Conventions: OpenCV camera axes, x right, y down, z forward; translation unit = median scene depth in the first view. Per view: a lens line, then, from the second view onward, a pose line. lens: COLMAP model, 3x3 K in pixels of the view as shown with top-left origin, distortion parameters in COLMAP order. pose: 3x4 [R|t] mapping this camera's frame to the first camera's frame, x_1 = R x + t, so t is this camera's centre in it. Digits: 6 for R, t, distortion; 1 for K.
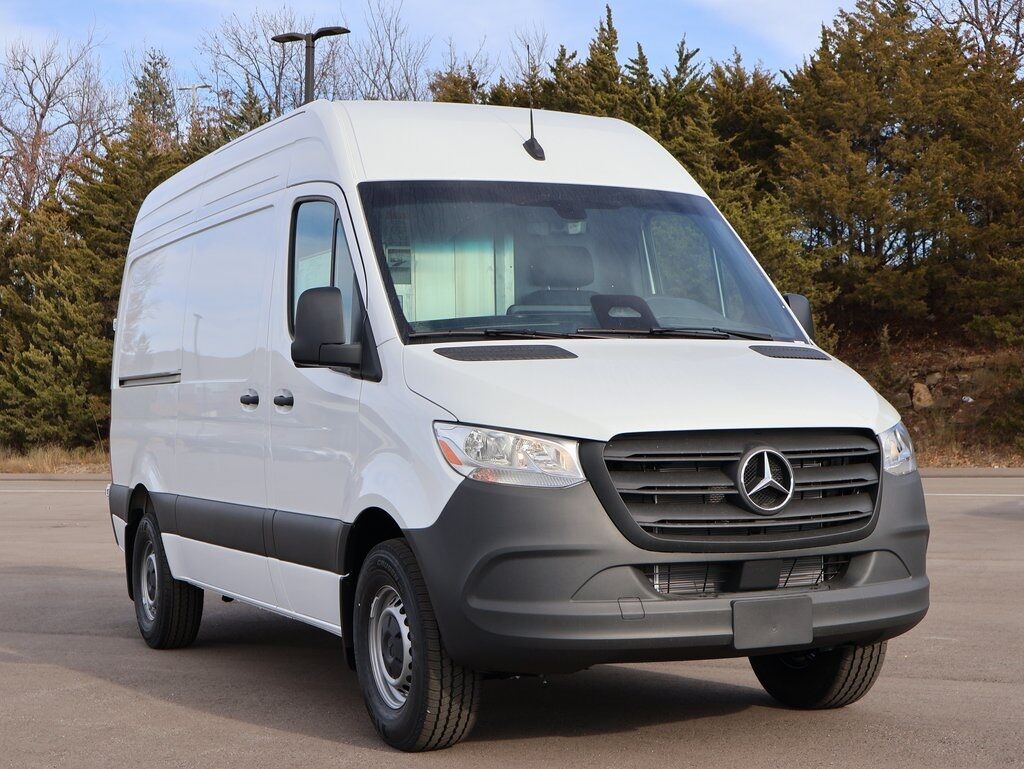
lens RADIAL K [[1581.3, 0, 512.0], [0, 1581.3, 384.5], [0, 0, 1]] dist [0.007368, -0.040023]
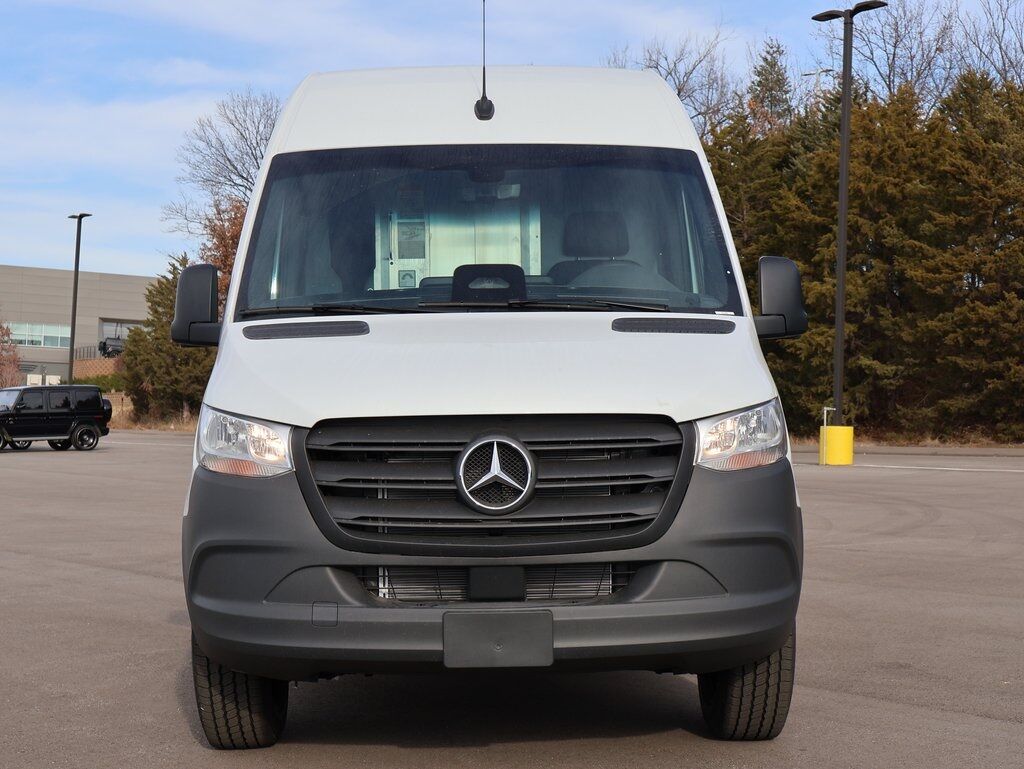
lens RADIAL K [[1532.4, 0, 512.0], [0, 1532.4, 384.5], [0, 0, 1]] dist [-0.002702, -0.038858]
pose [[0.928873, 0.002151, -0.370393, 0.474648], [0.003772, 0.999876, 0.015266, -0.001413], [0.370380, -0.015577, 0.928750, 0.224193]]
